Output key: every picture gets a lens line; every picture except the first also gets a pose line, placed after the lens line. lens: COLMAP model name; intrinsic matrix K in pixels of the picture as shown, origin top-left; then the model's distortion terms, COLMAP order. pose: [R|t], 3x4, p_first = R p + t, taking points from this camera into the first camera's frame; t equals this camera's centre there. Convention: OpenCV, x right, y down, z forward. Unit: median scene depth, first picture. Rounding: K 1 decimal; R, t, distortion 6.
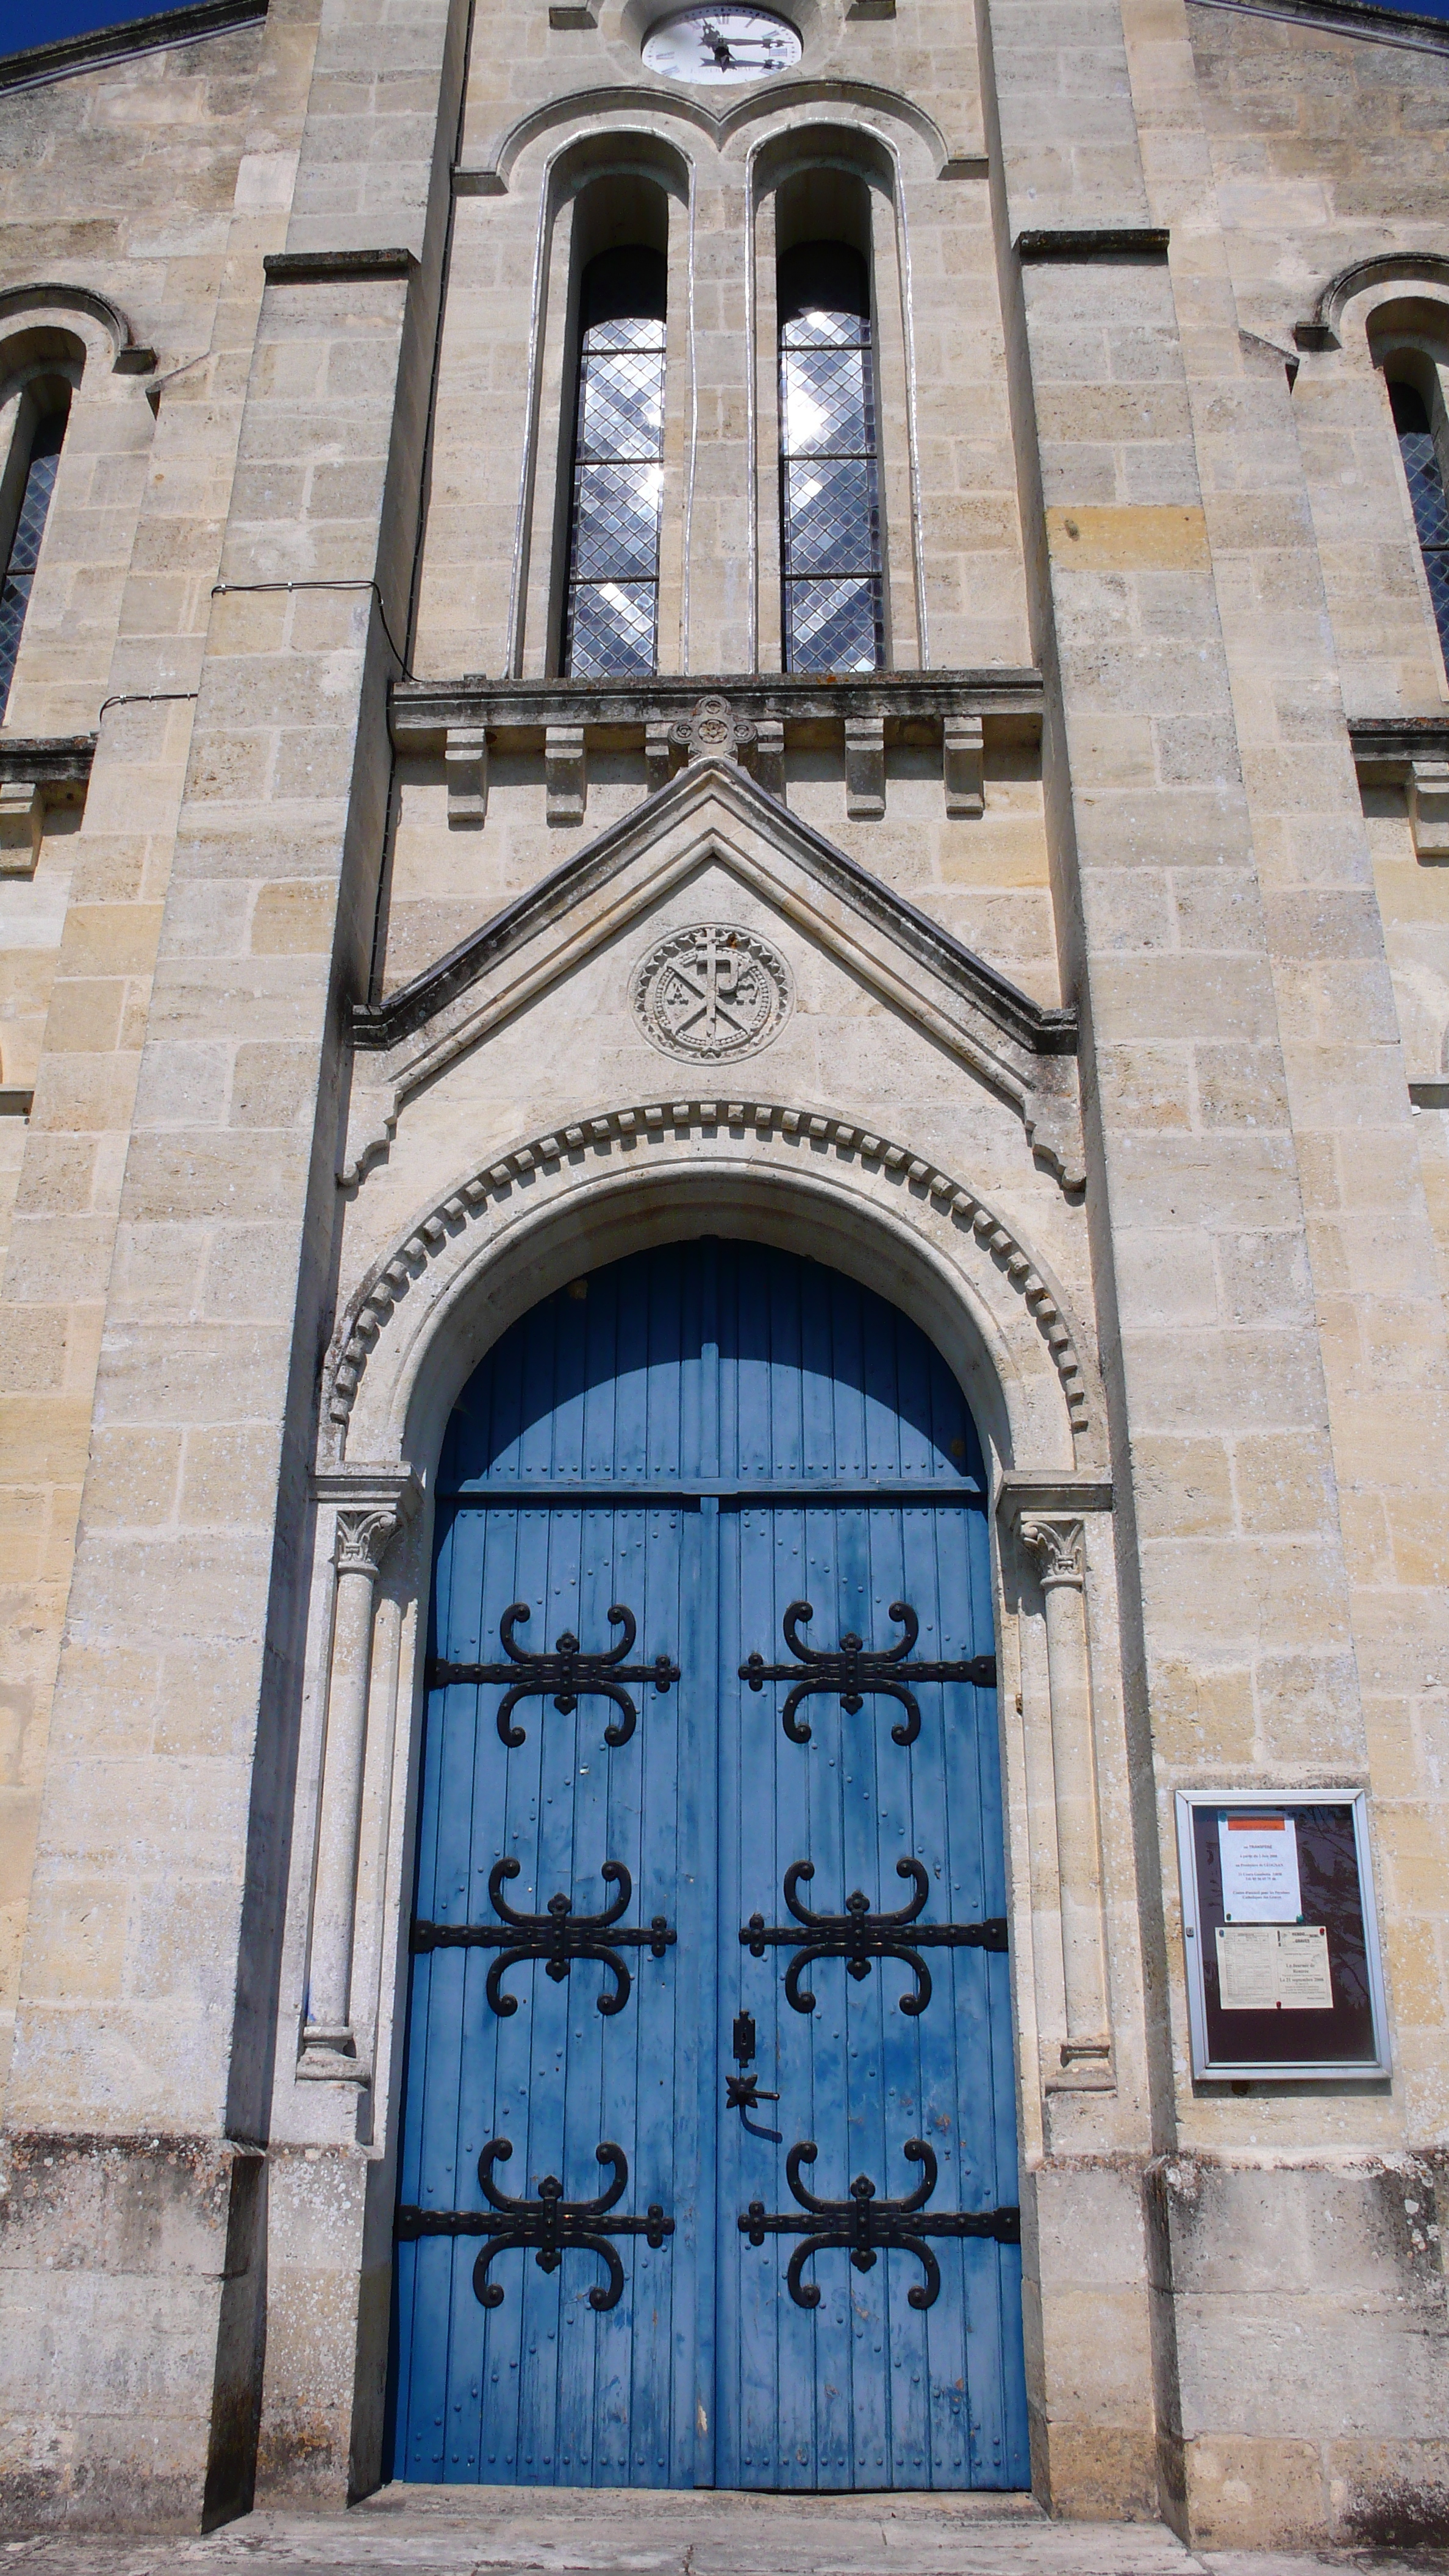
lens RADIAL K [[2075.8, 0, 724.5], [0, 2075.8, 1288.0], [0, 0, 1]] dist [-0.078807, 0.012519]
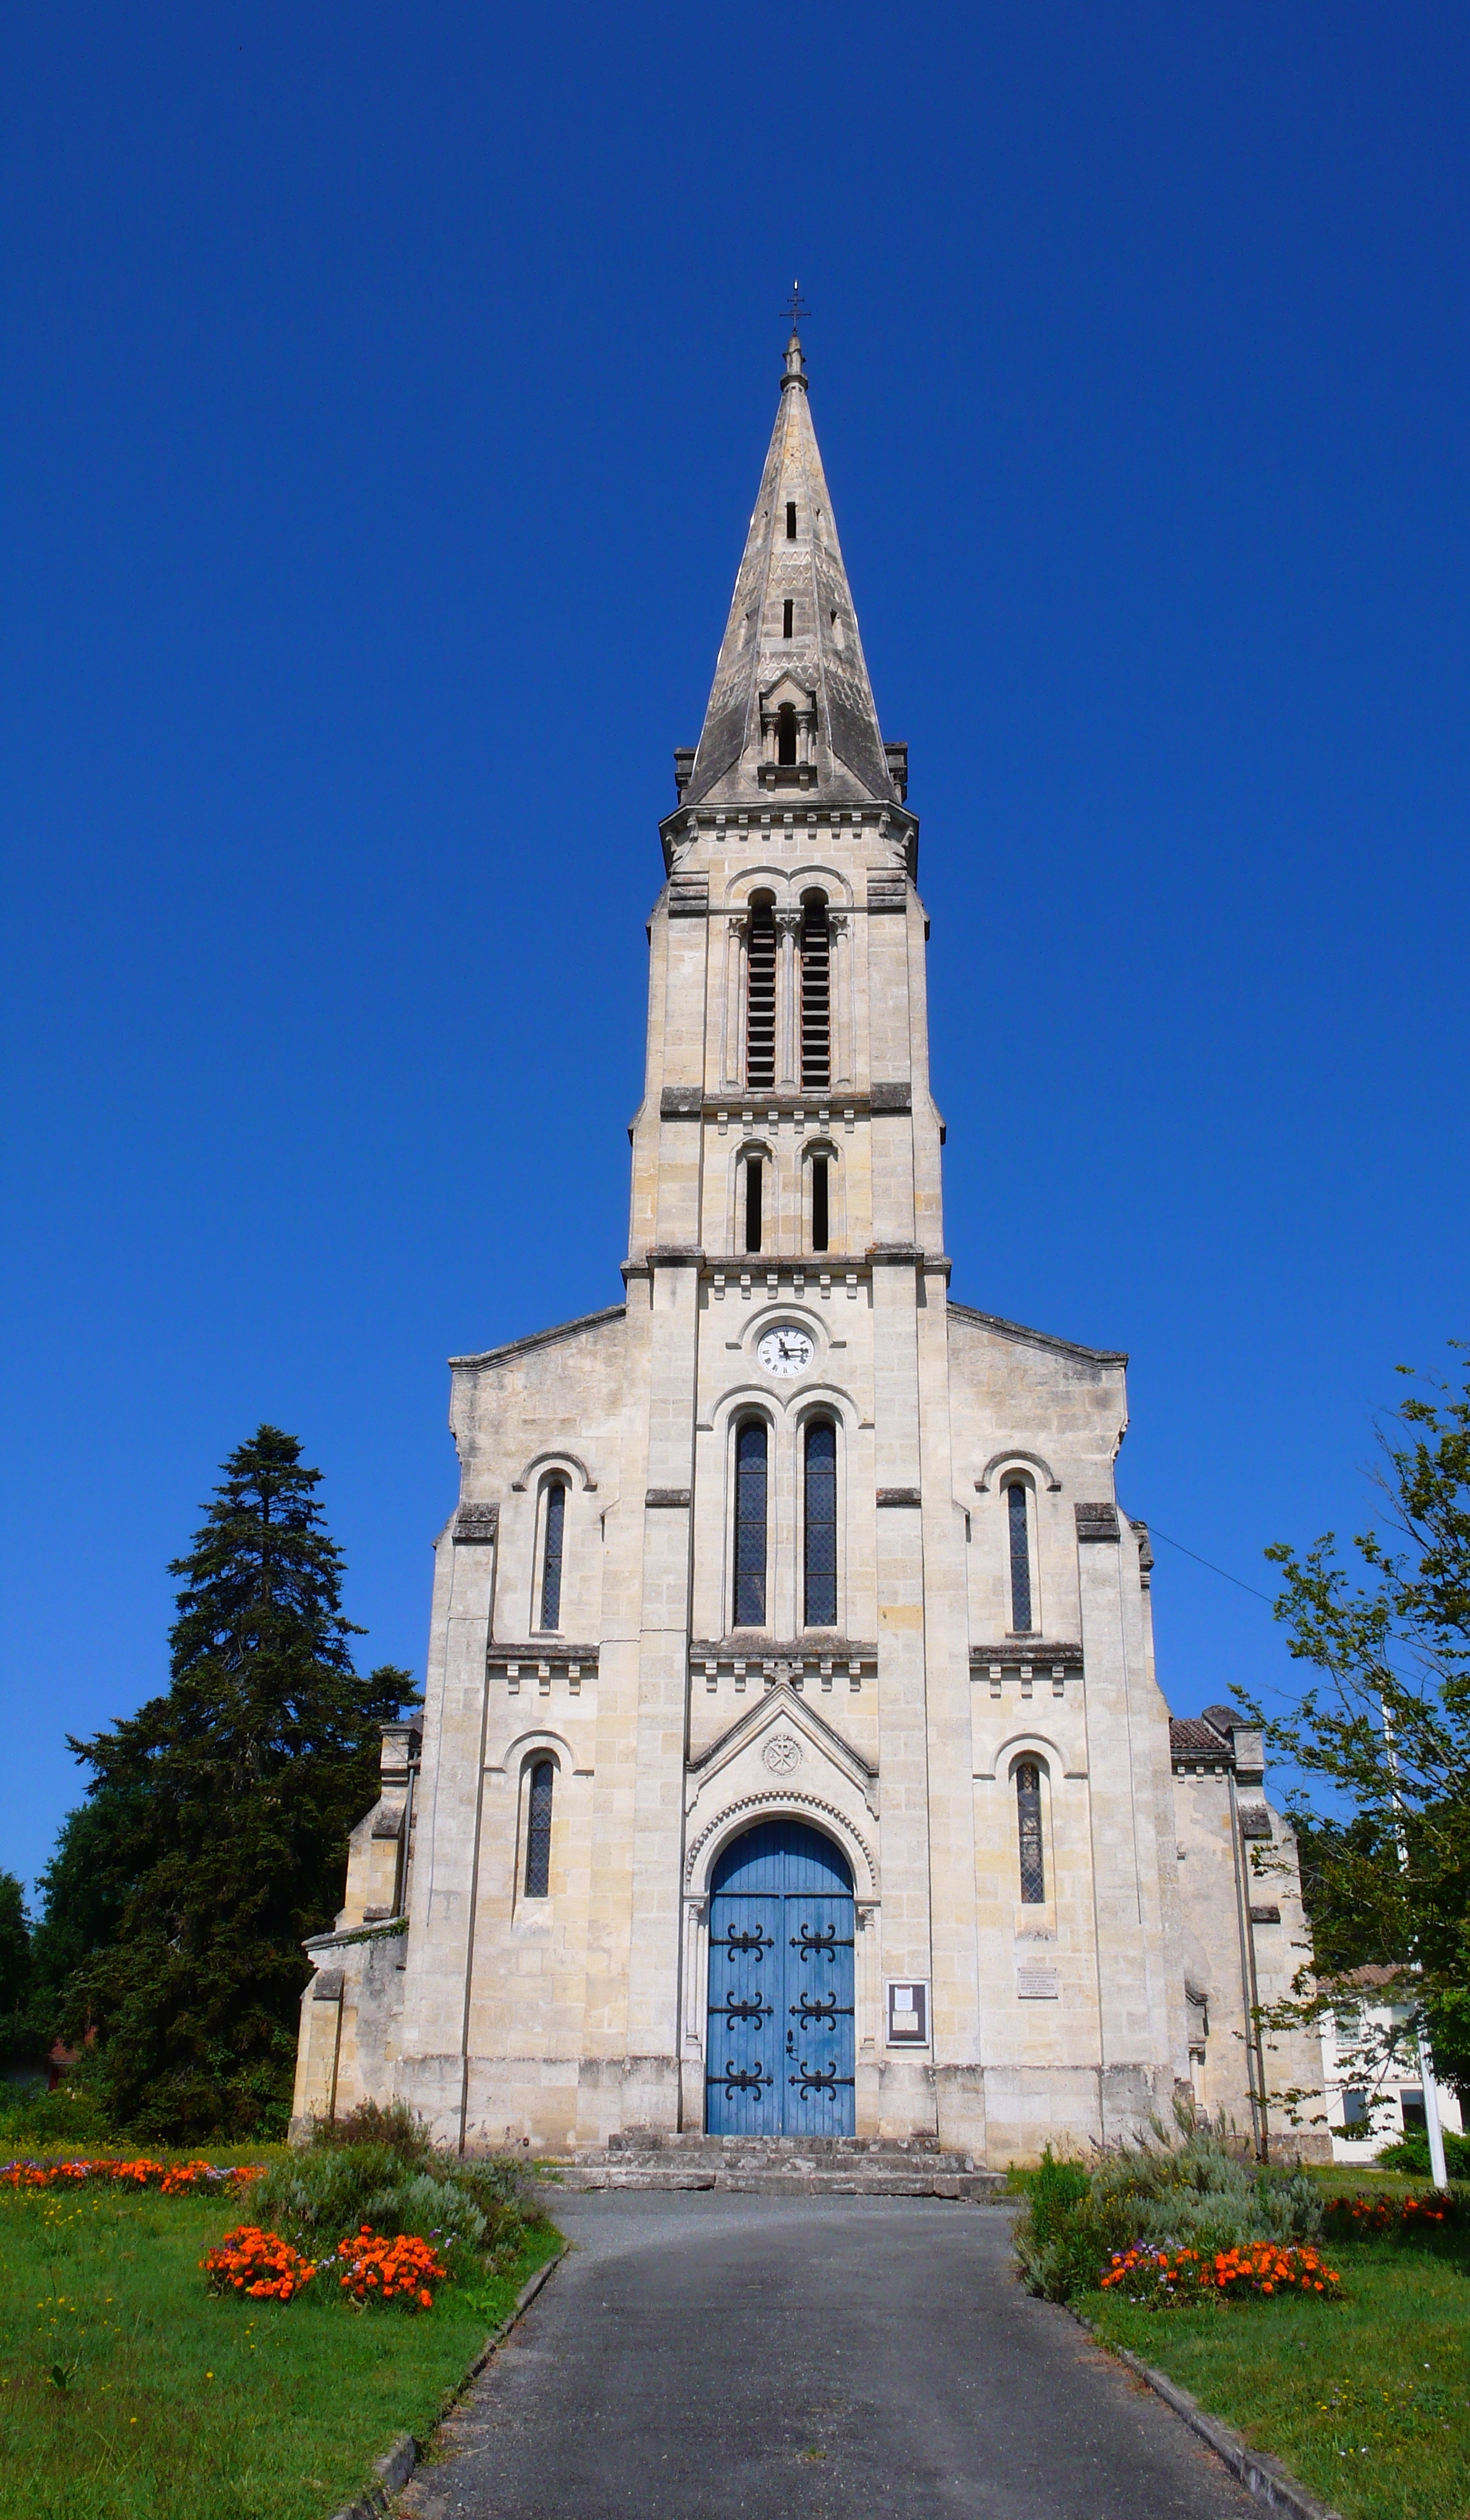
lens RADIAL K [[2390.5, 0, 735.0], [0, 2390.5, 1260.0], [0, 0, 1]] dist [-0.011083, 0.000327]
pose [[0.999607, -0.000535, -0.028018, 0.033806], [0.000959, 0.999885, 0.015122, -1.253431], [0.028006, -0.015143, 0.999493, -3.734633]]
